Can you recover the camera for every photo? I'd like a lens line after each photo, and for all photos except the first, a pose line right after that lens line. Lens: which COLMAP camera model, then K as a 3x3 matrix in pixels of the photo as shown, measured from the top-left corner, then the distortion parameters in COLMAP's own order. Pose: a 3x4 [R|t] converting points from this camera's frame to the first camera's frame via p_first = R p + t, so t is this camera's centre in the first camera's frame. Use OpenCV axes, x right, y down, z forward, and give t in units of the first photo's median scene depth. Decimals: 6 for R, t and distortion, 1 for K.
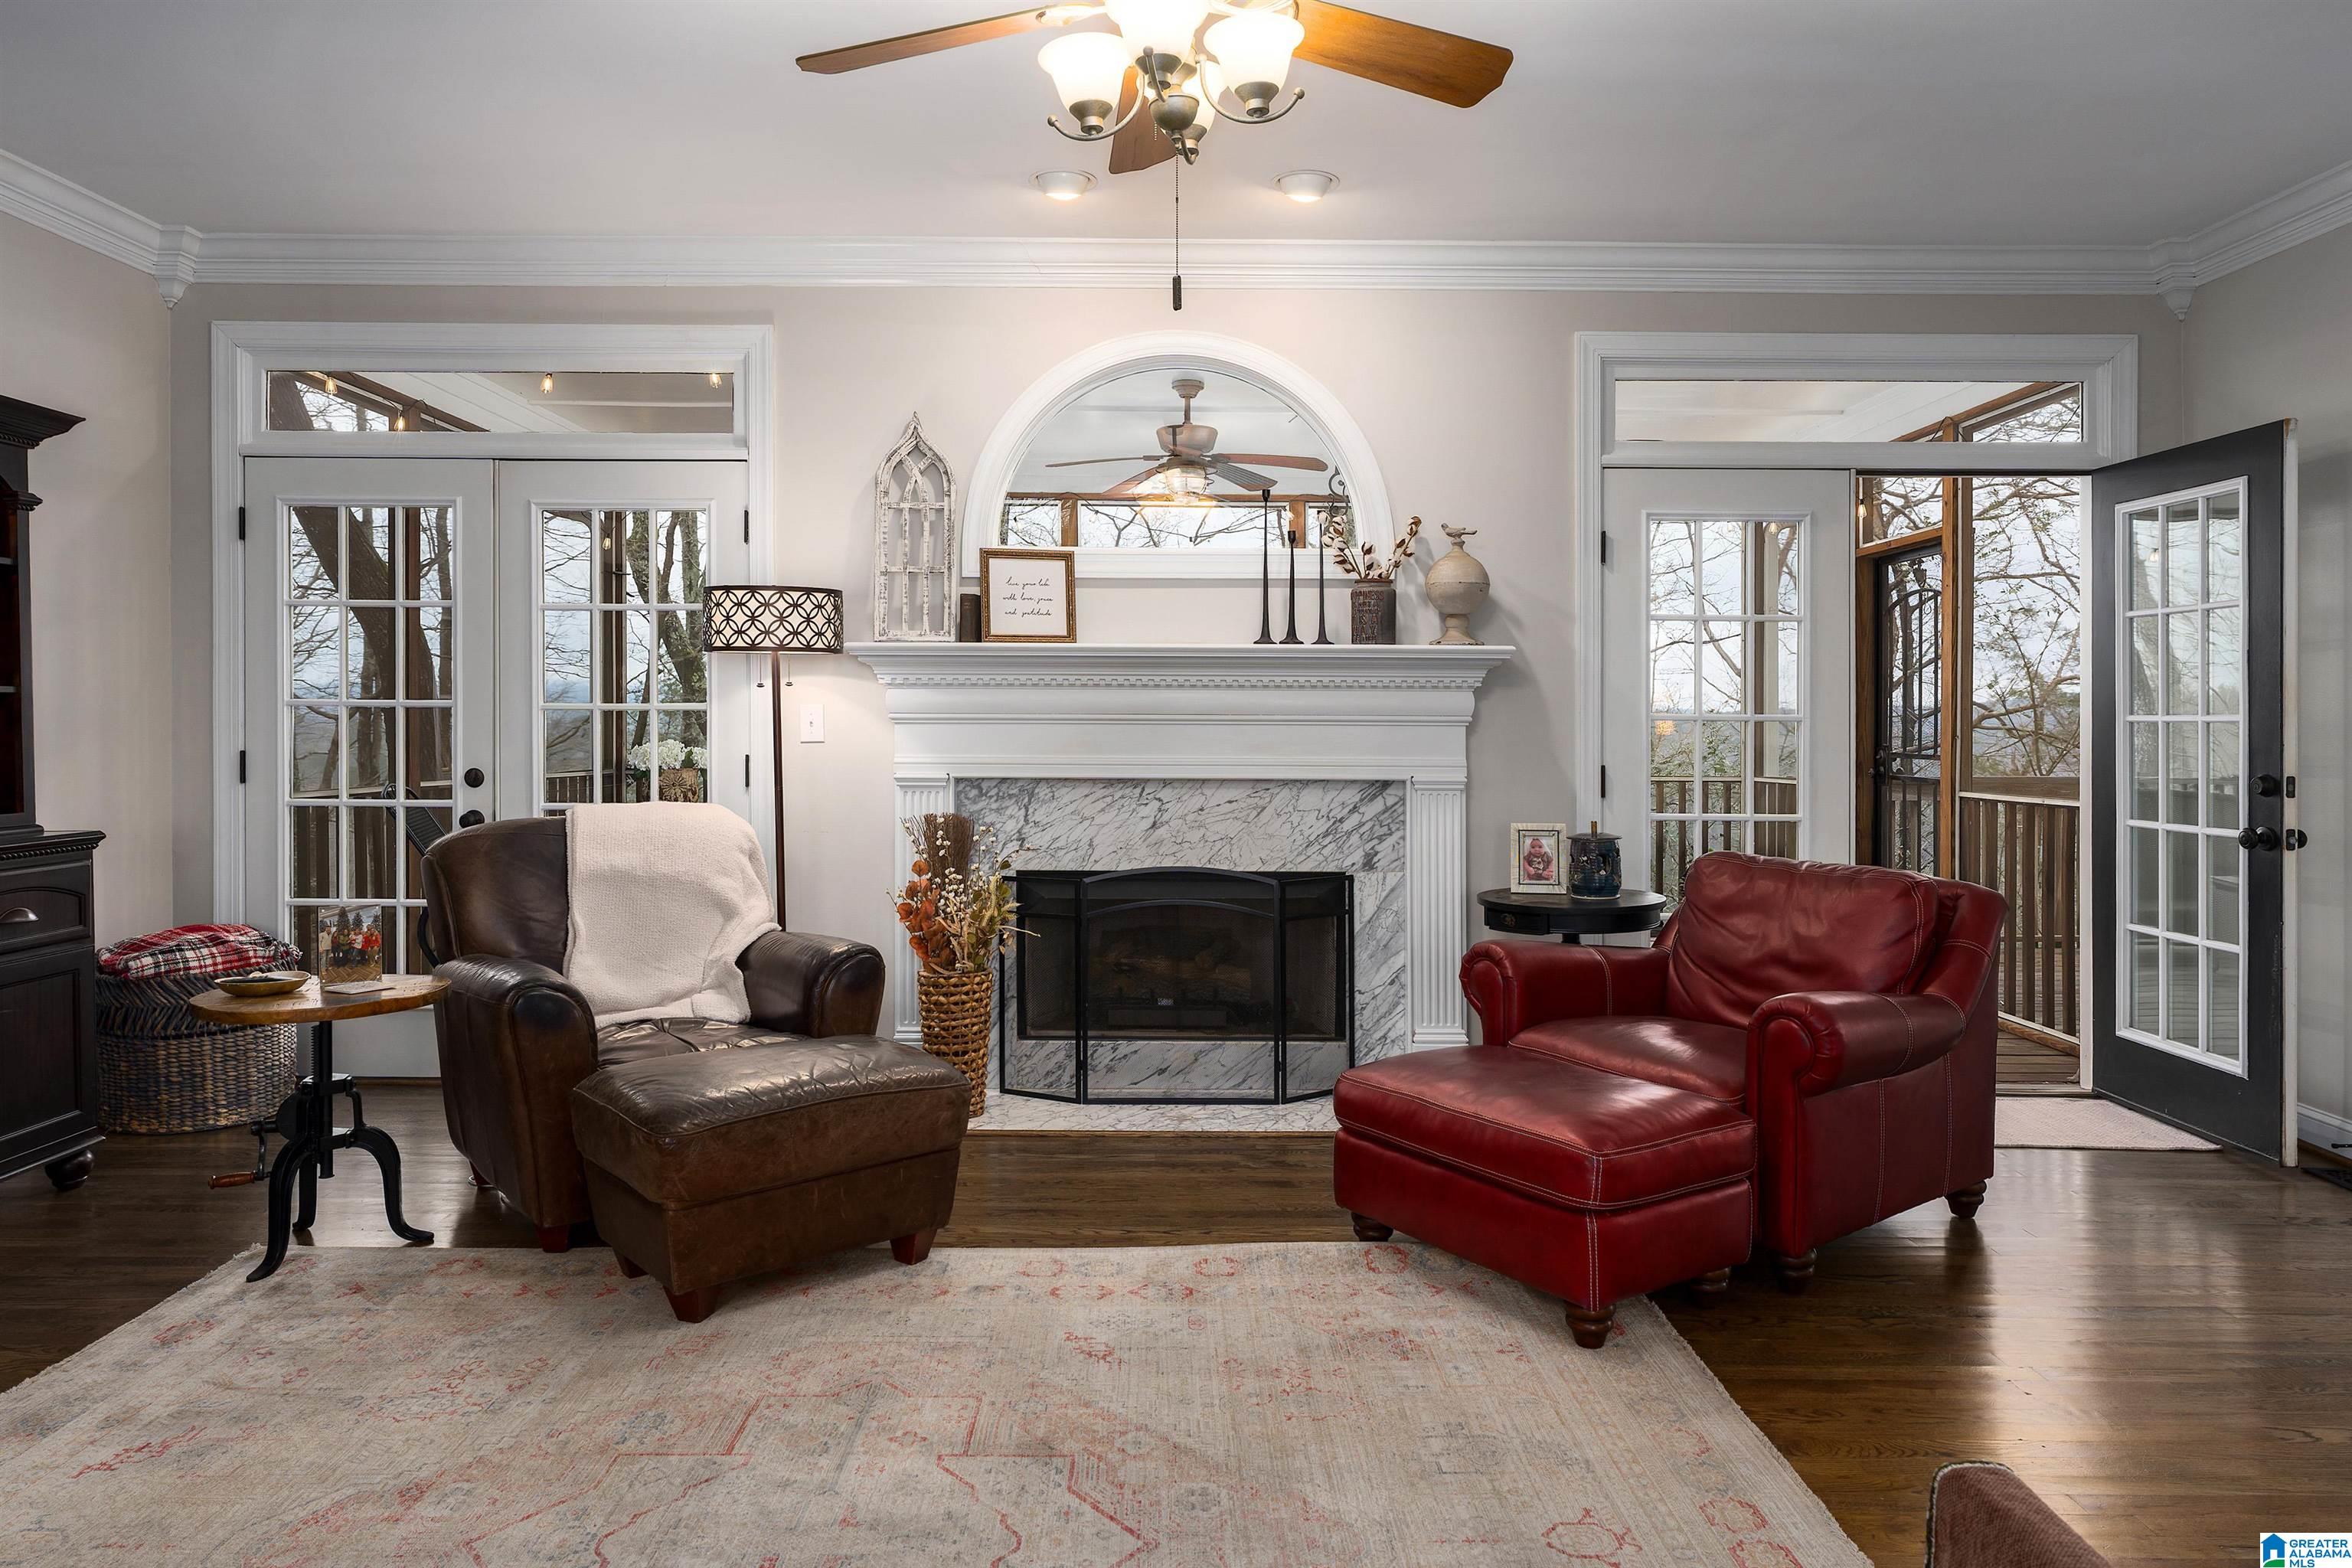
lens RADIAL K [[1470.2, 0, 1175.5], [0, 1470.2, 730.0], [0, 0, 1]] dist [-0.002711, -0.000076]
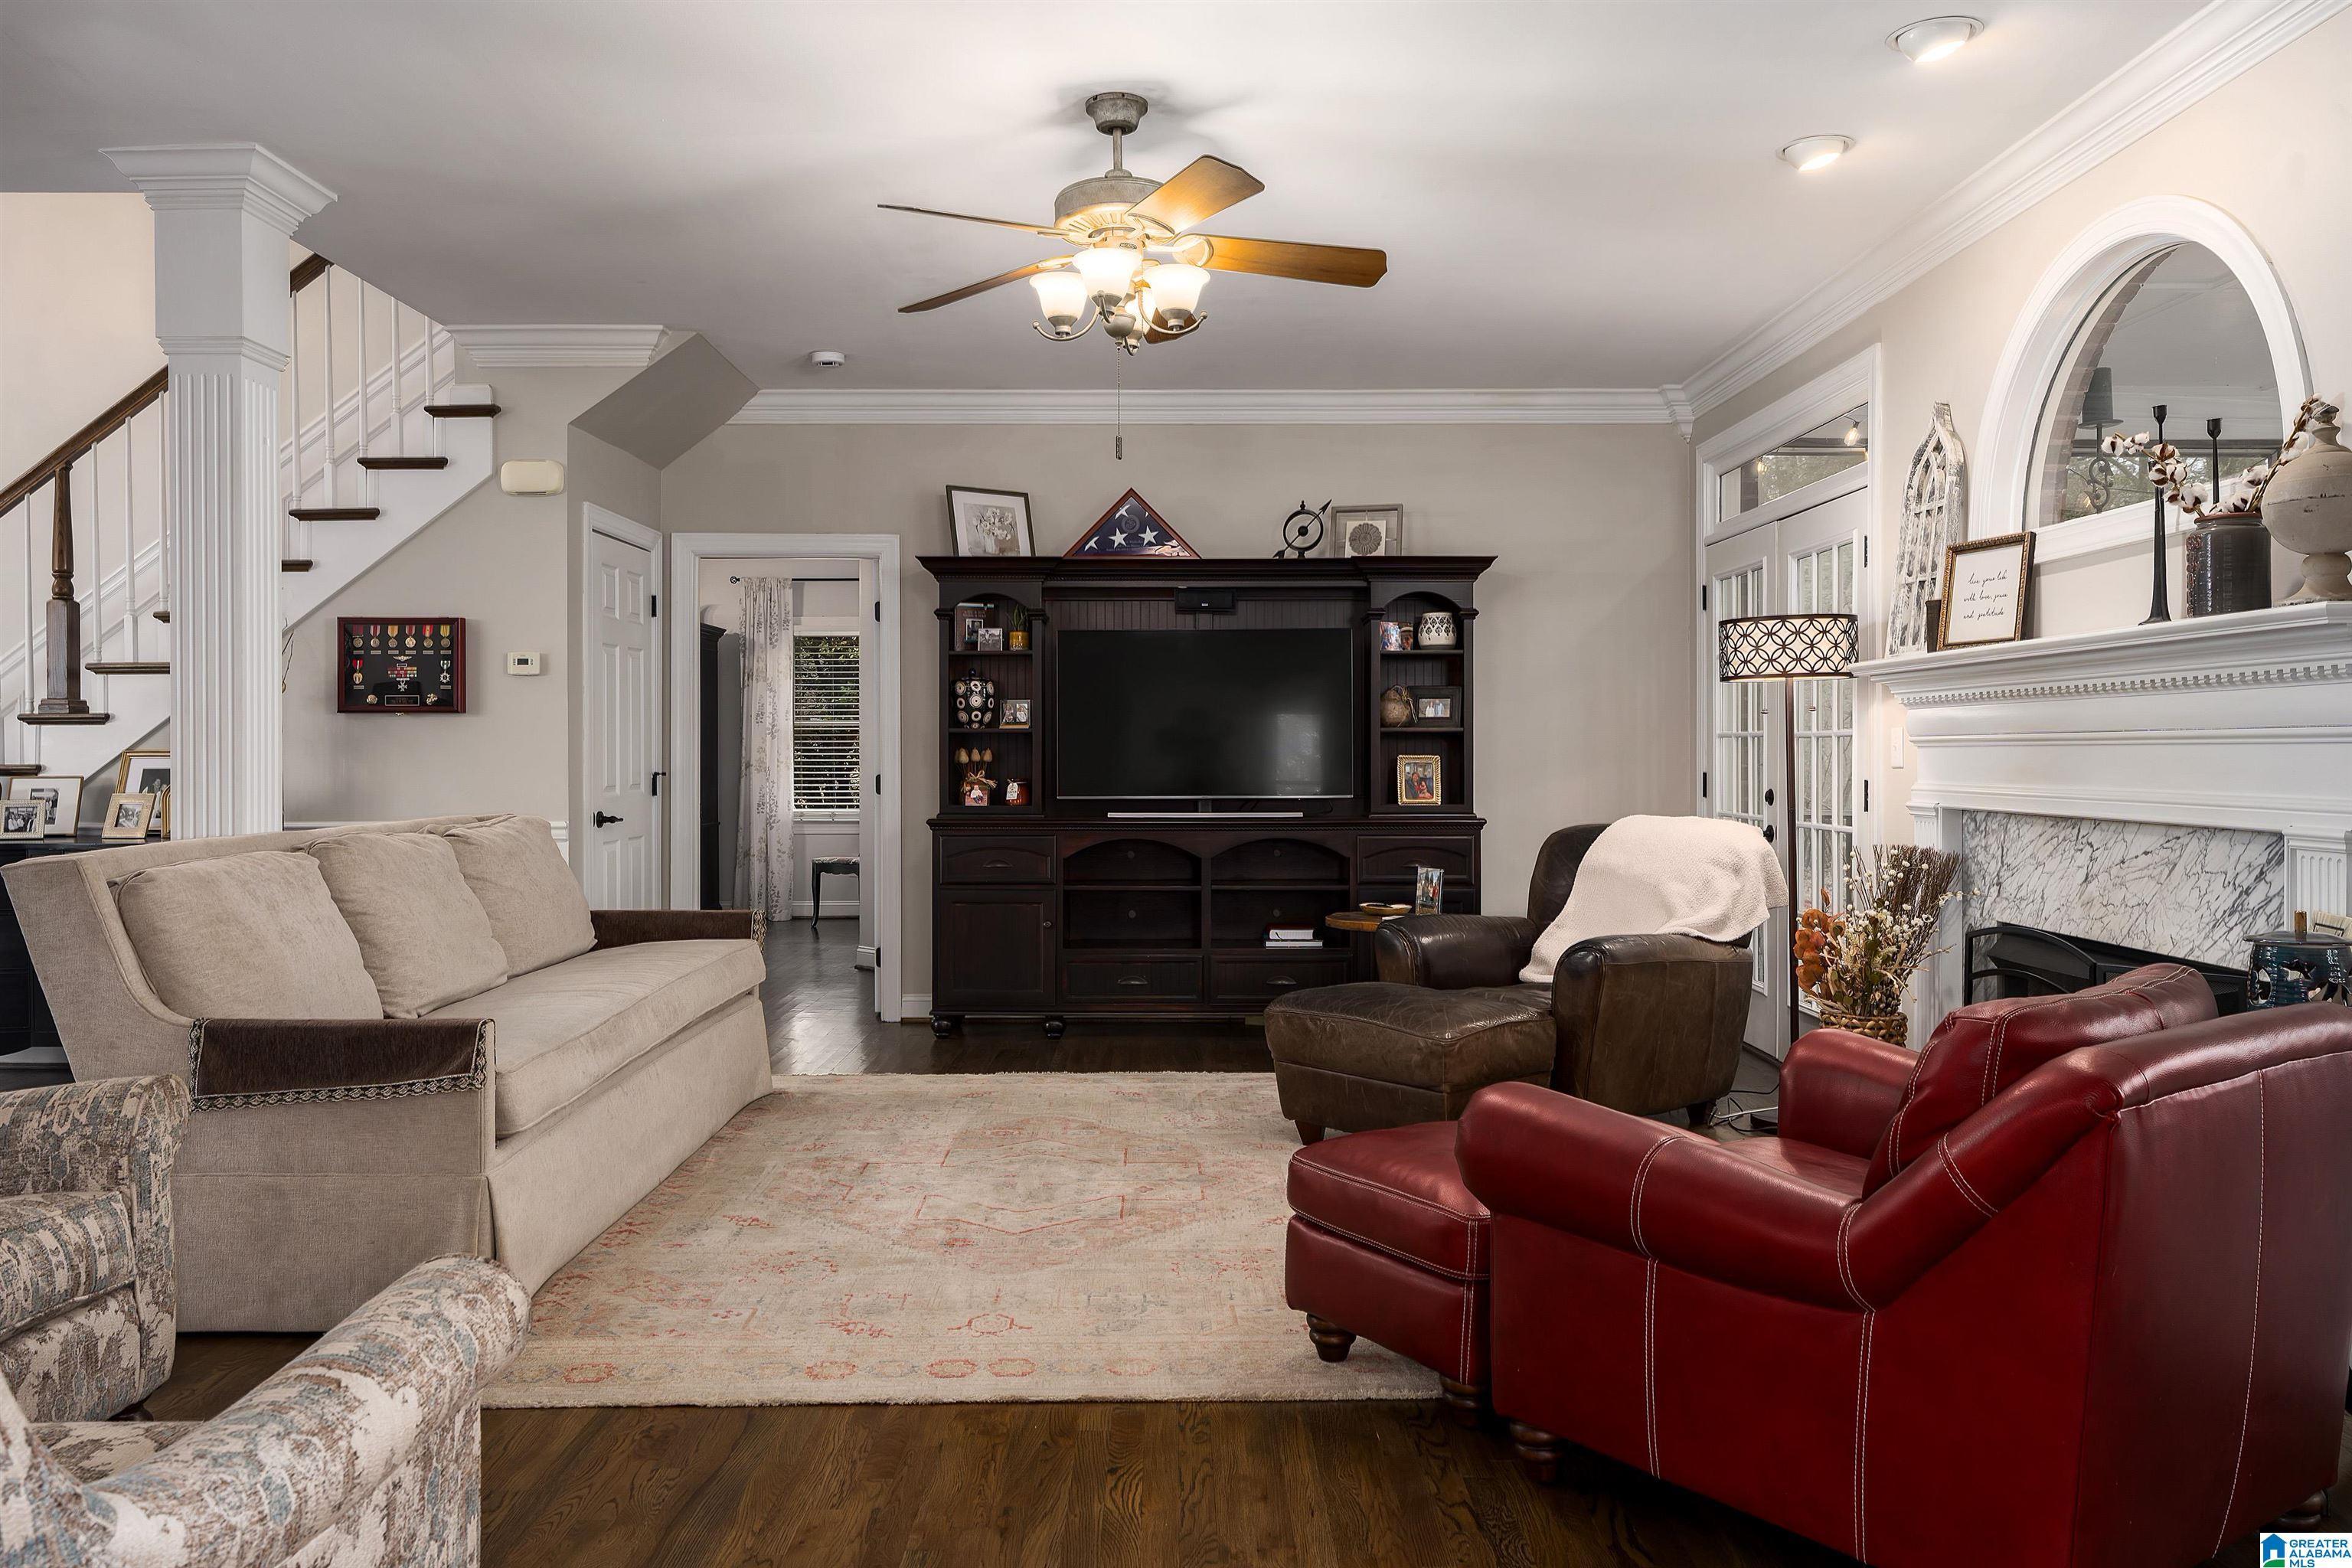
lens RADIAL K [[1677.1, 0, 1179.1], [0, 1677.1, 763.6], [0, 0, 1]] dist [-0.000866, 0.004109]
pose [[-0.001783, 0.001576, -0.999997, 0.860593], [-0.003332, 0.999993, 0.001582, 0.005954], [0.999993, 0.003335, -0.001778, 0.540424]]
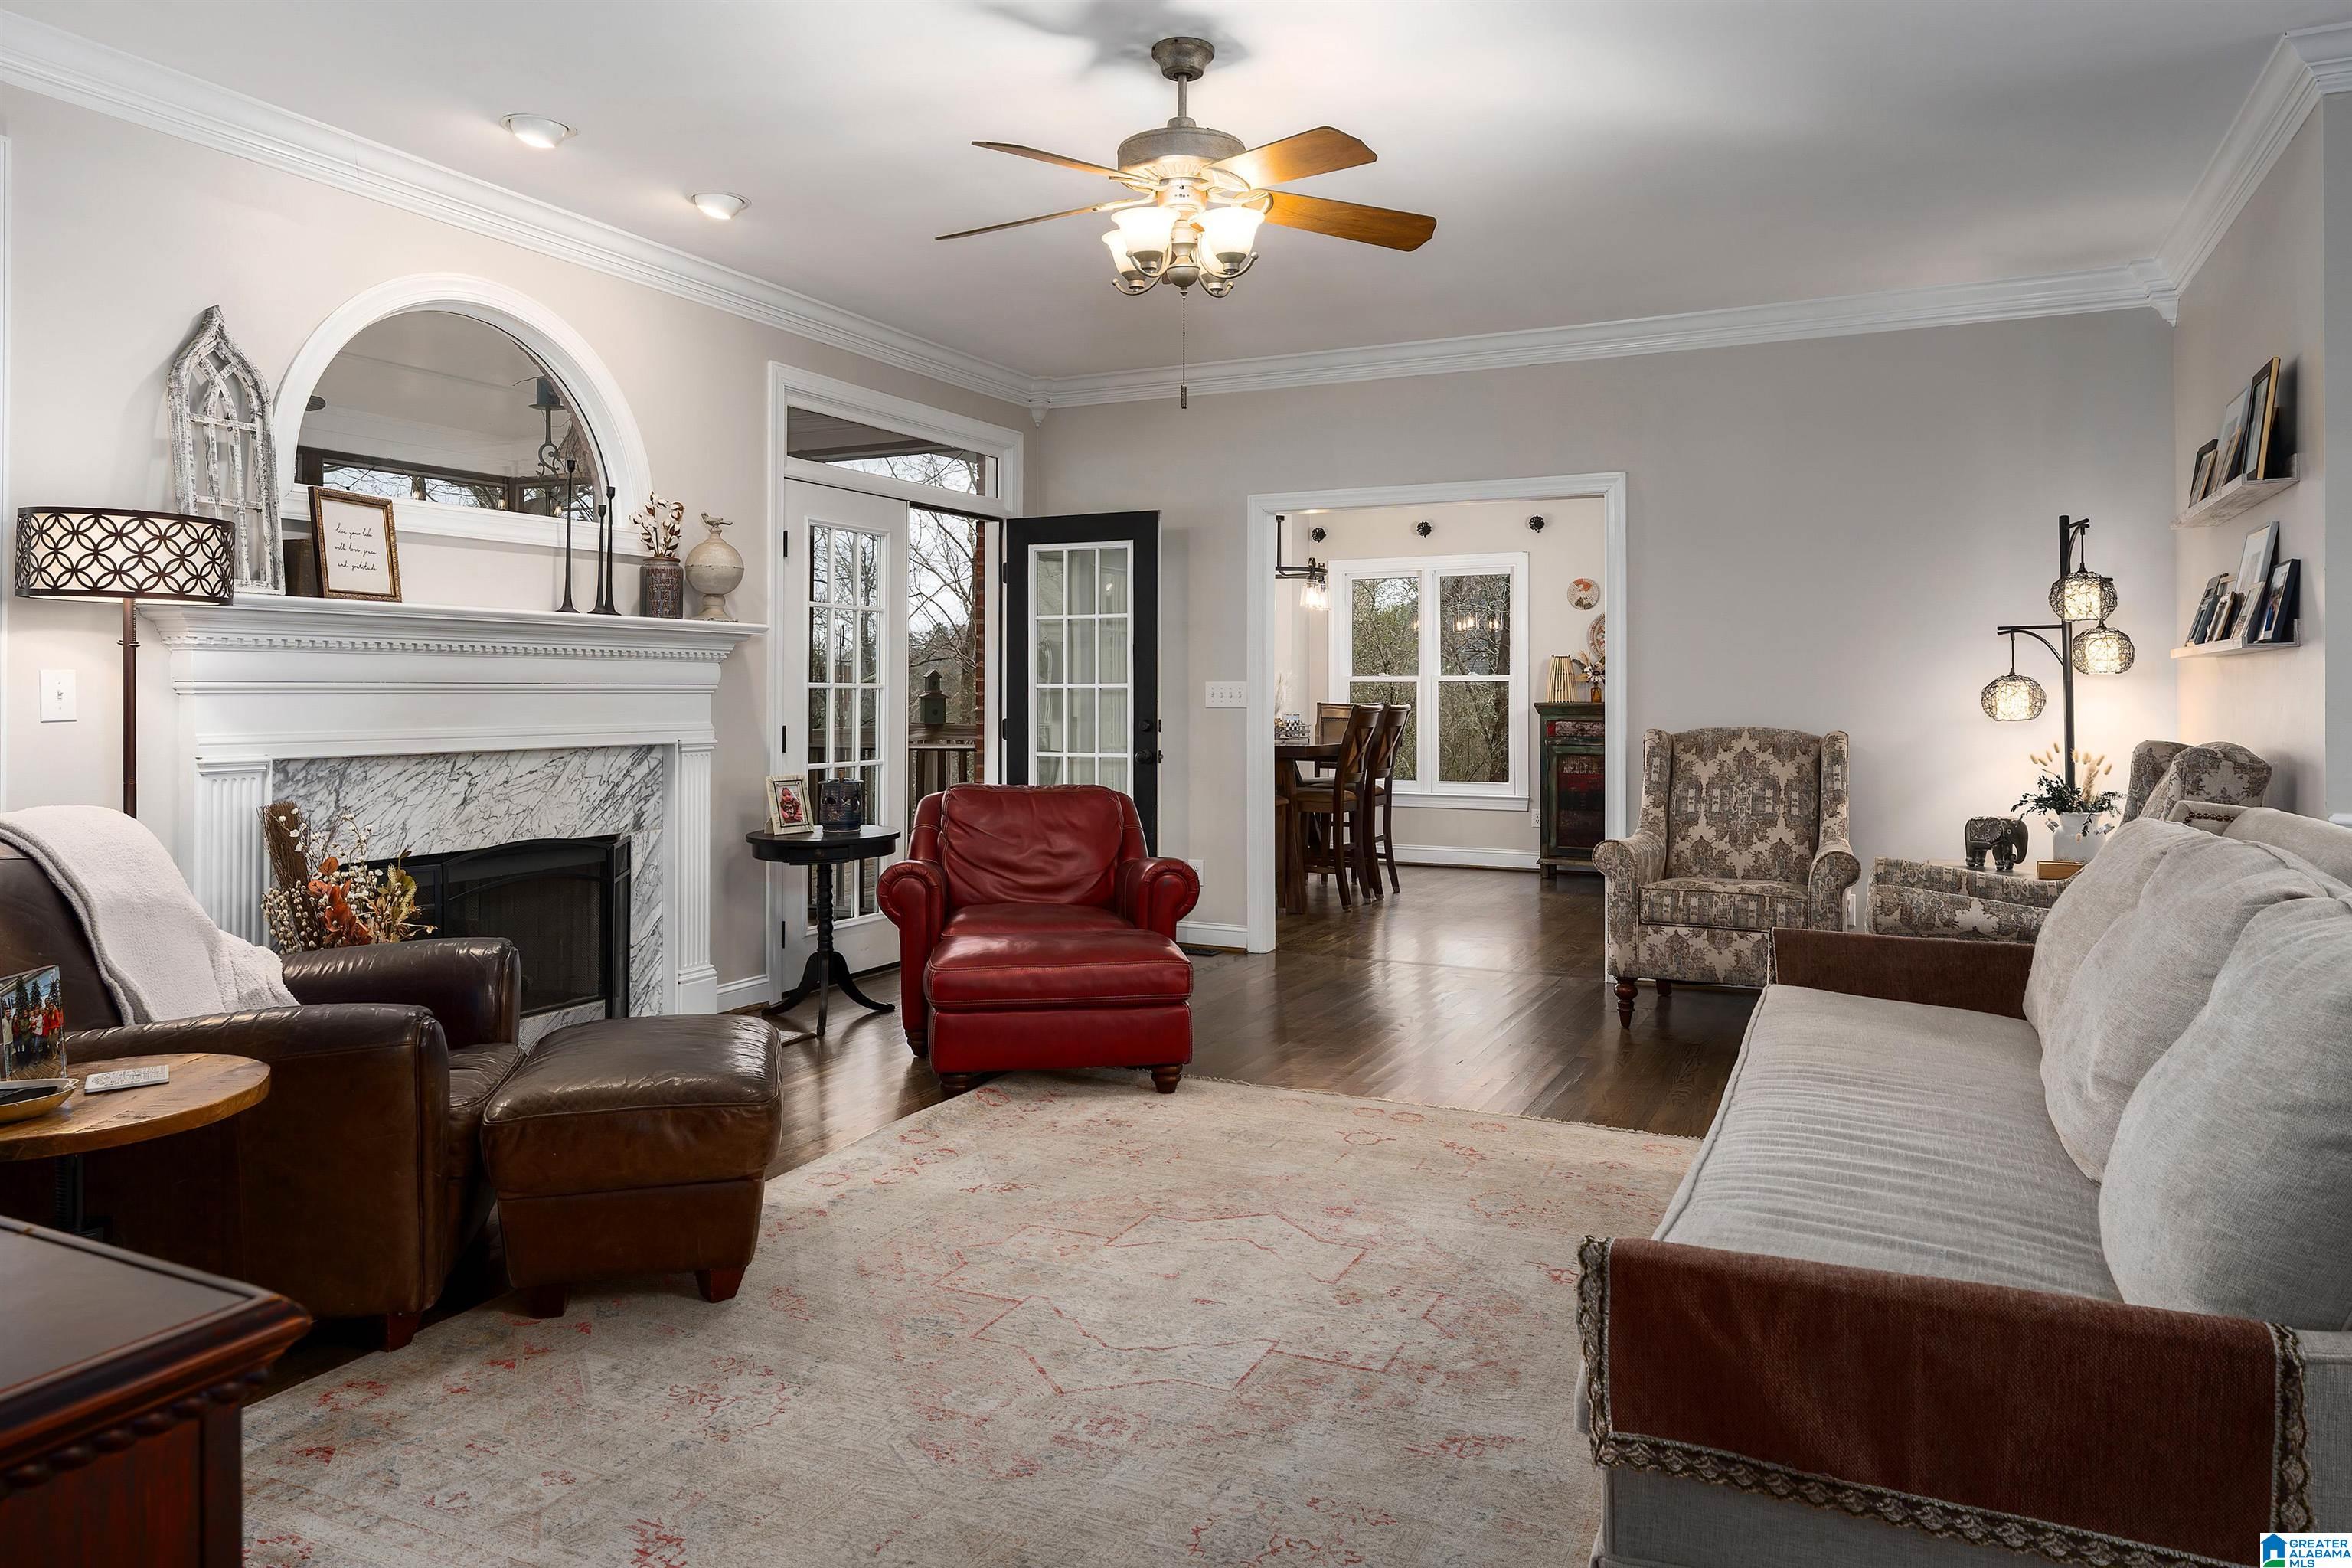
lens RADIAL K [[1515.0, 0, 1179.1], [0, 1515.0, 690.1], [0, 0, 1]] dist [-0.001107, -0.001465]
pose [[0.439910, -0.003248, 0.898036, -0.686705], [0.008062, 0.999967, -0.000333, -0.002060], [-0.898006, 0.007386, 0.439922, 0.171411]]
